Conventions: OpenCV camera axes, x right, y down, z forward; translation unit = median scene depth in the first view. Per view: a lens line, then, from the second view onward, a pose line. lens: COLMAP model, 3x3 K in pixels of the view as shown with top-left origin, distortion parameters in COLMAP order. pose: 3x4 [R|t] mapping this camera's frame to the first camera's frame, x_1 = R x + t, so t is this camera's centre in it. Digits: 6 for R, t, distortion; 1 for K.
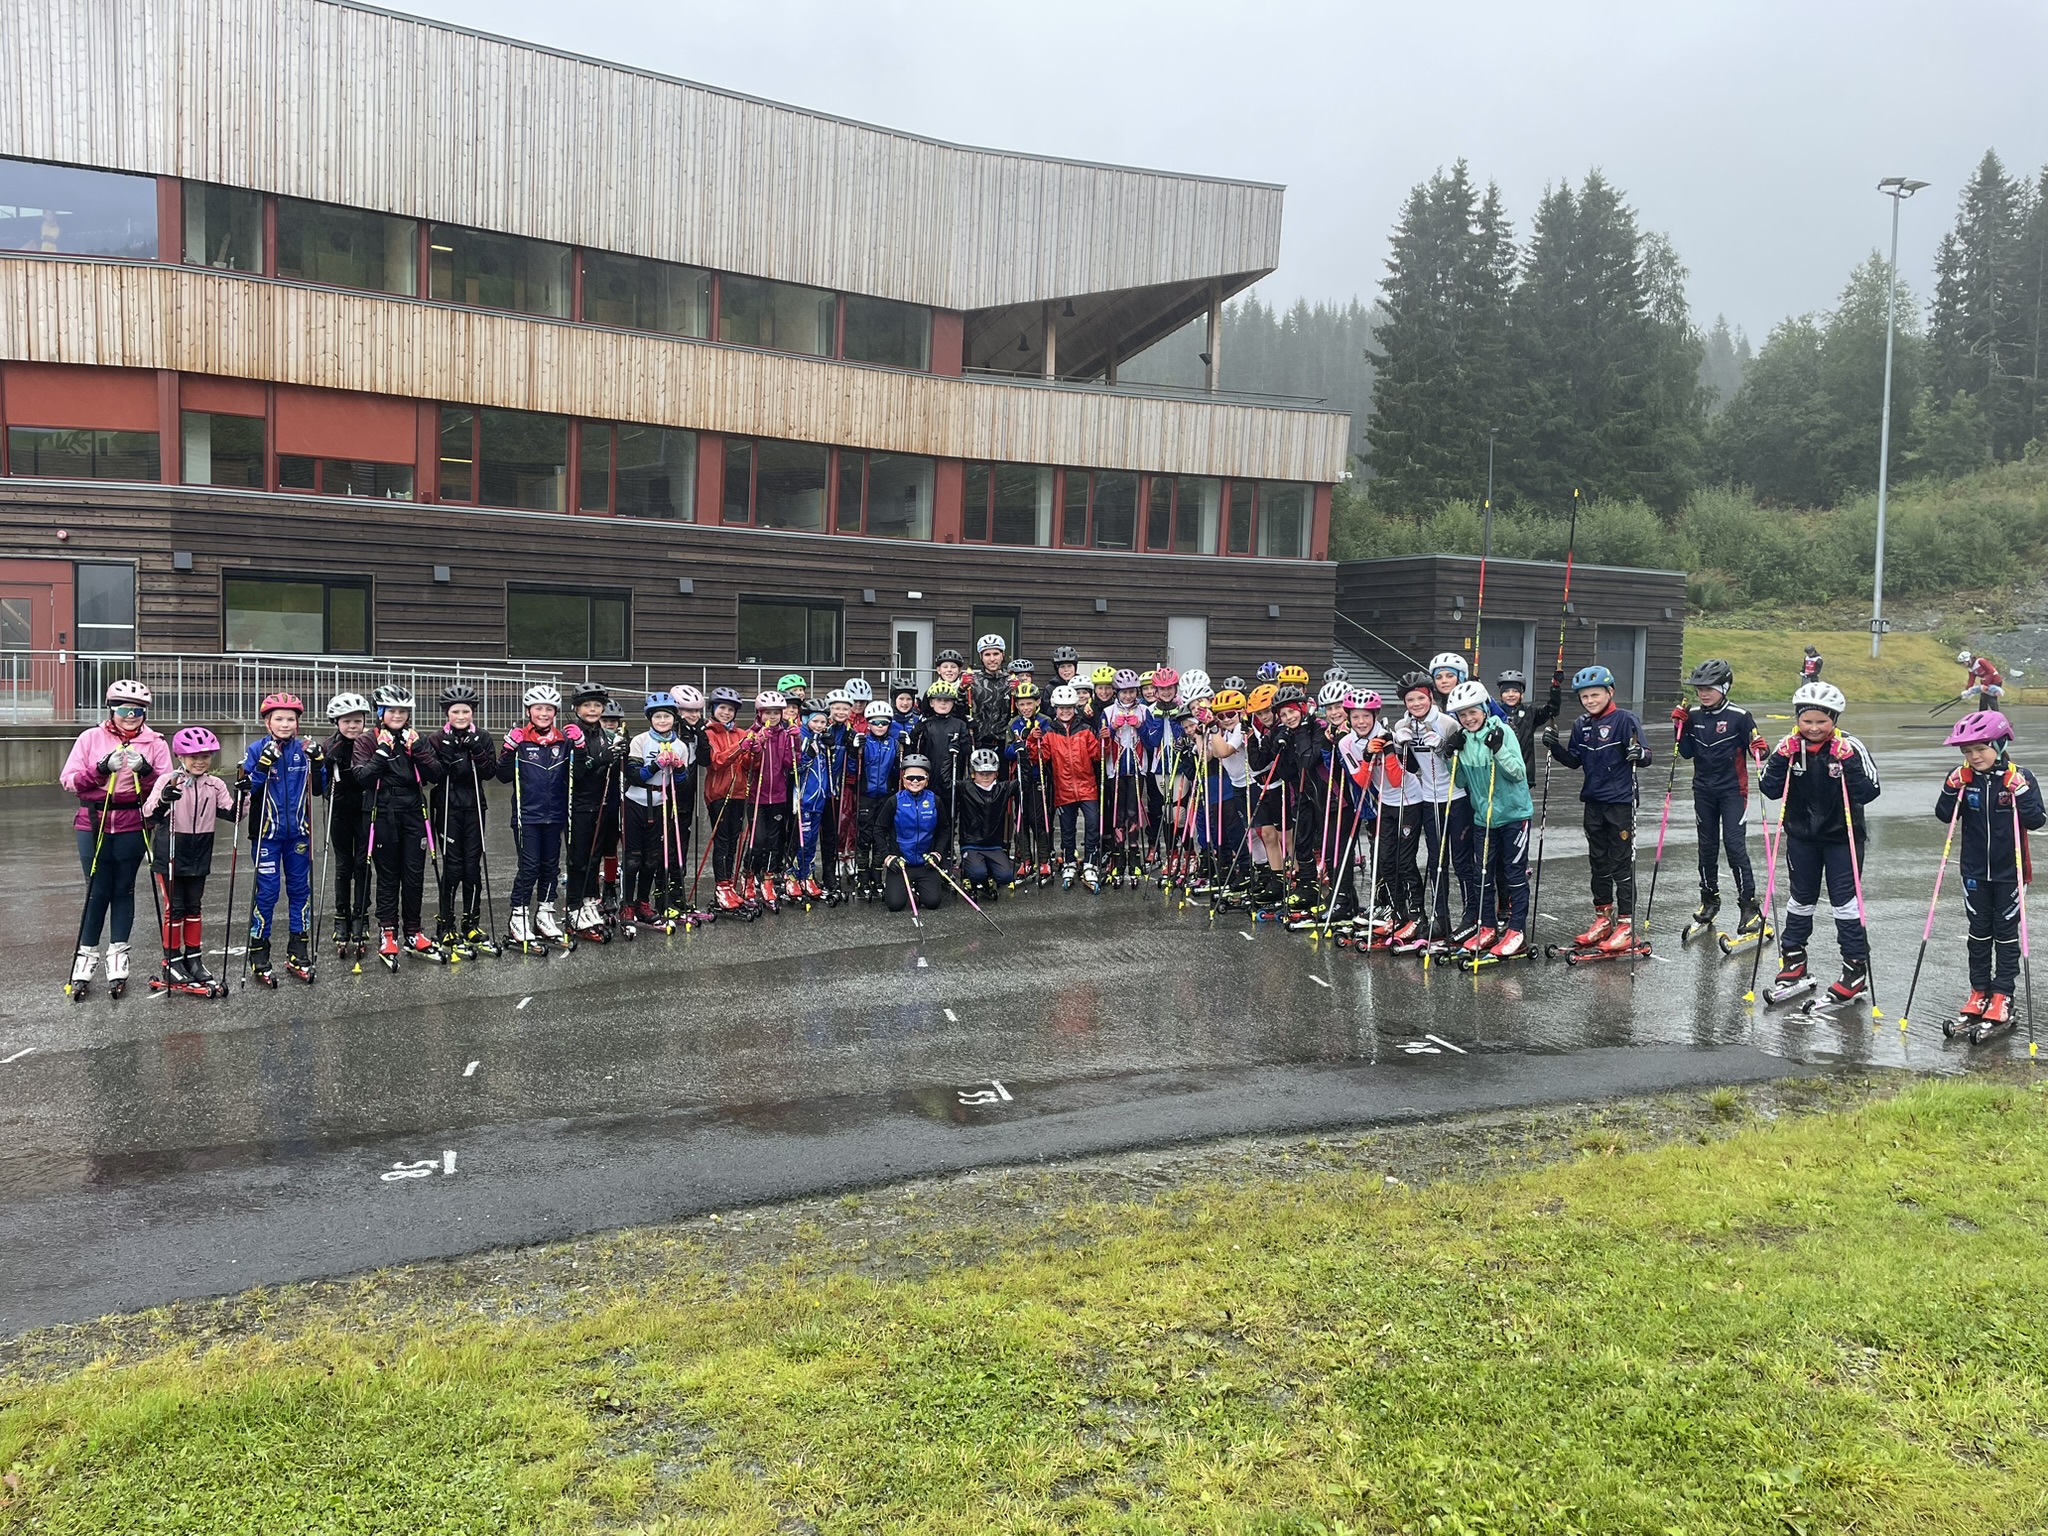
lens RADIAL K [[1539.1, 0, 1020.1], [0, 1539.1, 770.4], [0, 0, 1]] dist [0.007415, 0.000313]
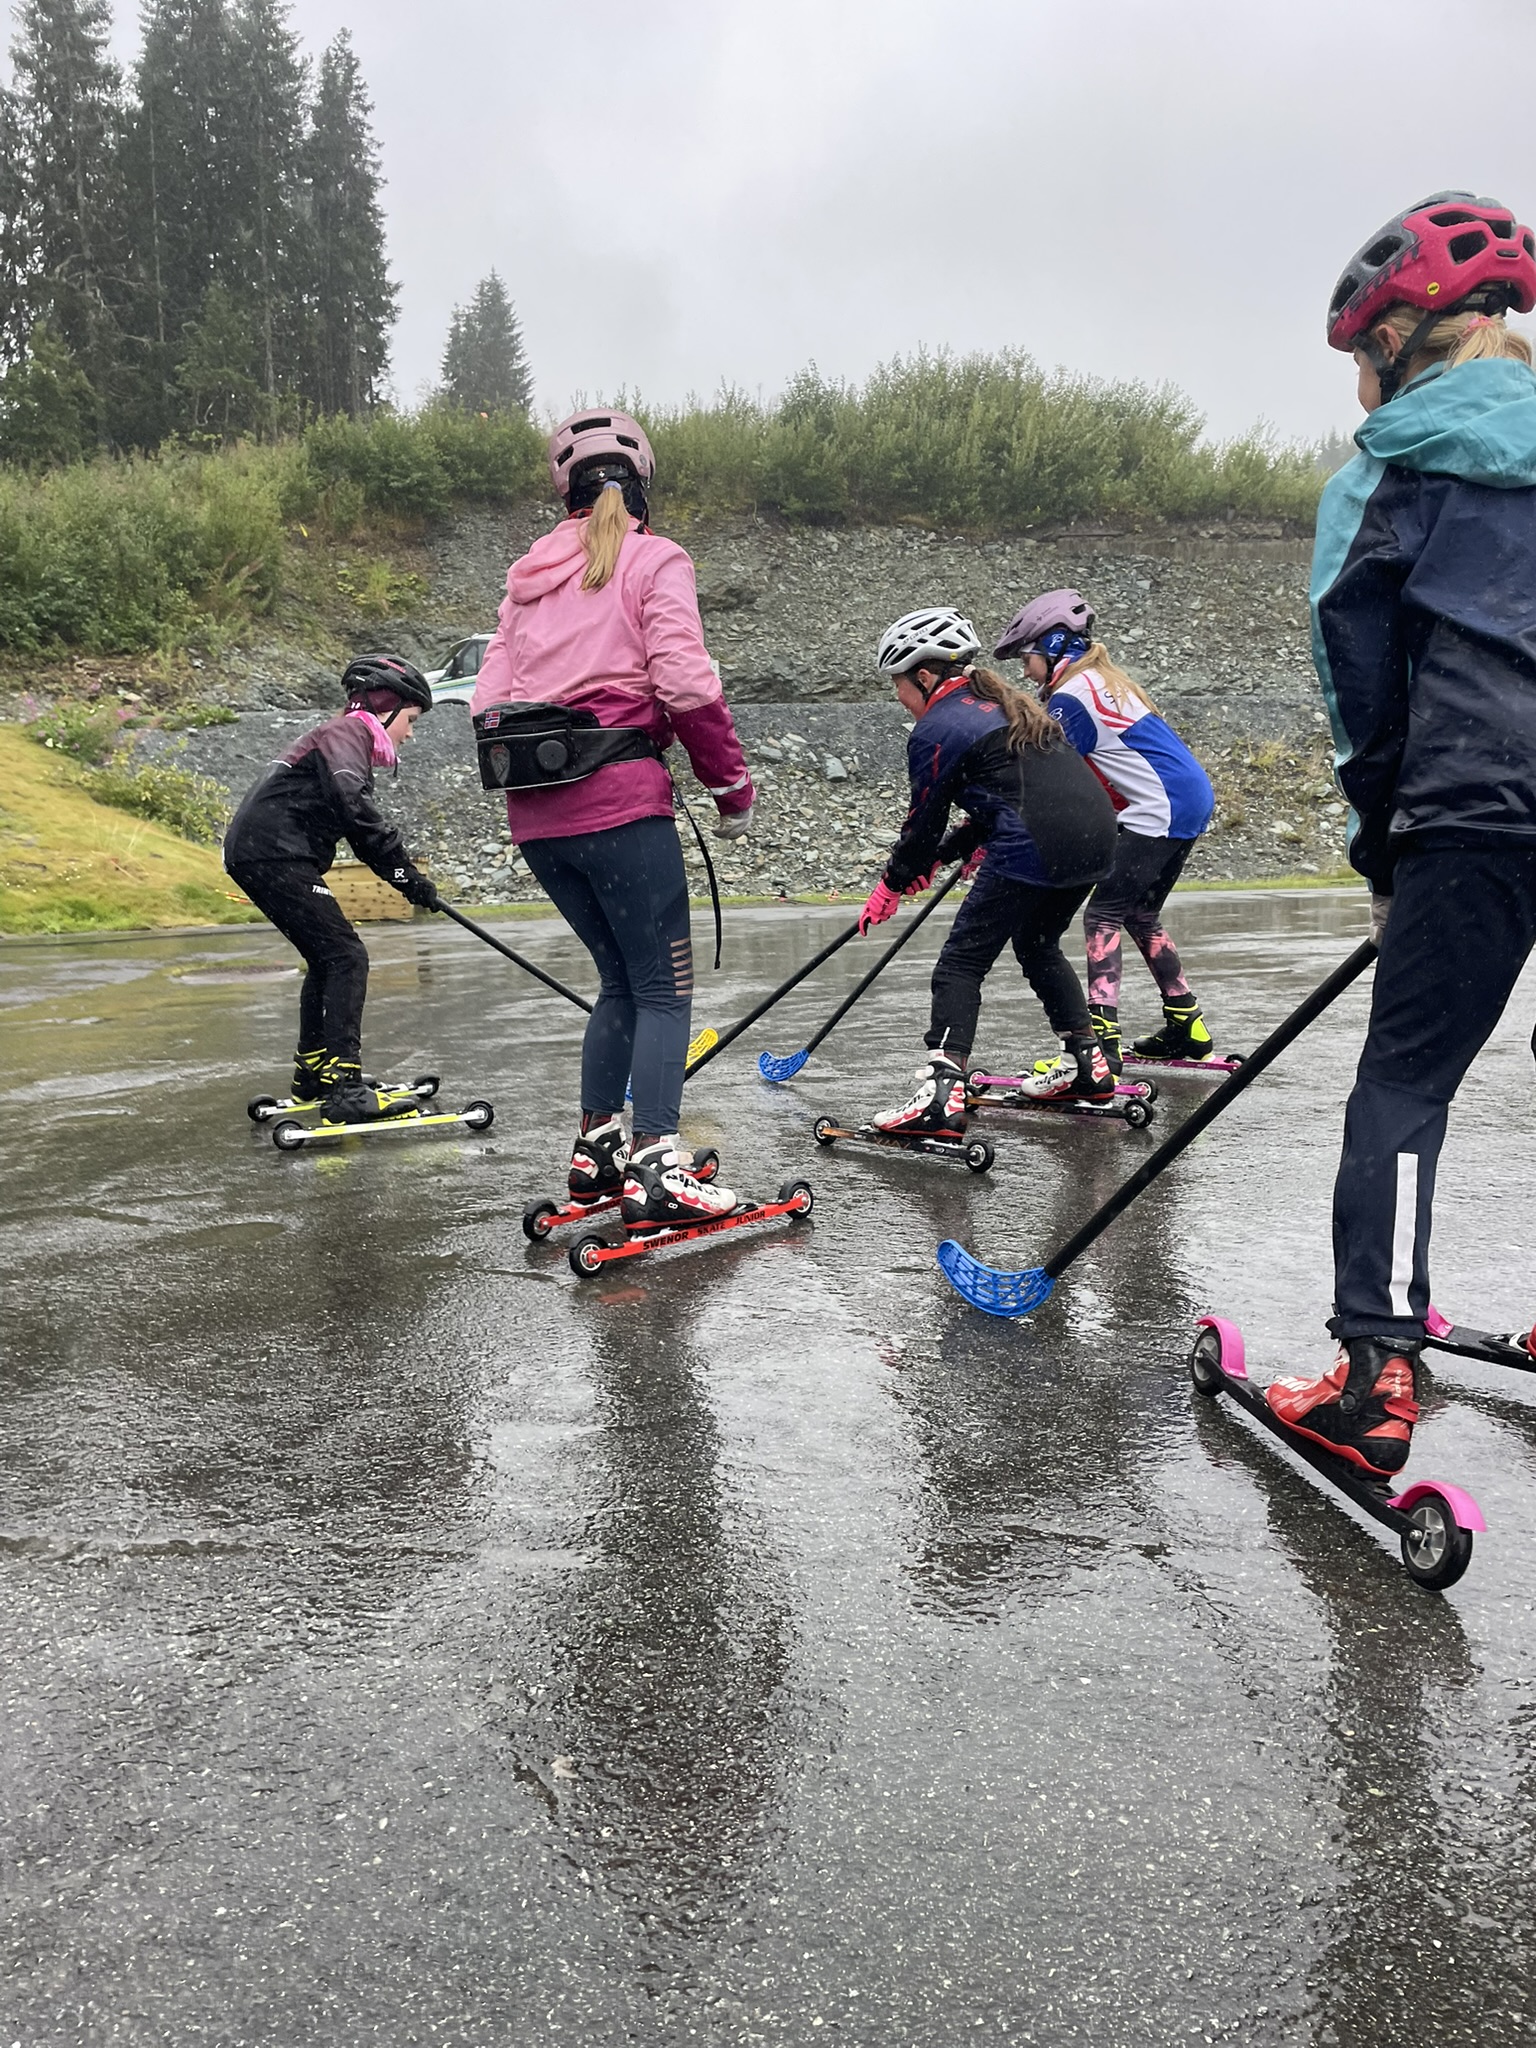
lens RADIAL K [[1539.1, 0, 765.3], [0, 1539.1, 1025.1], [0, 0, 1]] dist [0.007415, 0.000313]
pose [[0.578453, -0.112768, 0.807883, 0.345409], [0.074904, 0.993557, 0.085053, -0.032191], [-0.812269, 0.011314, 0.583173, 0.573250]]
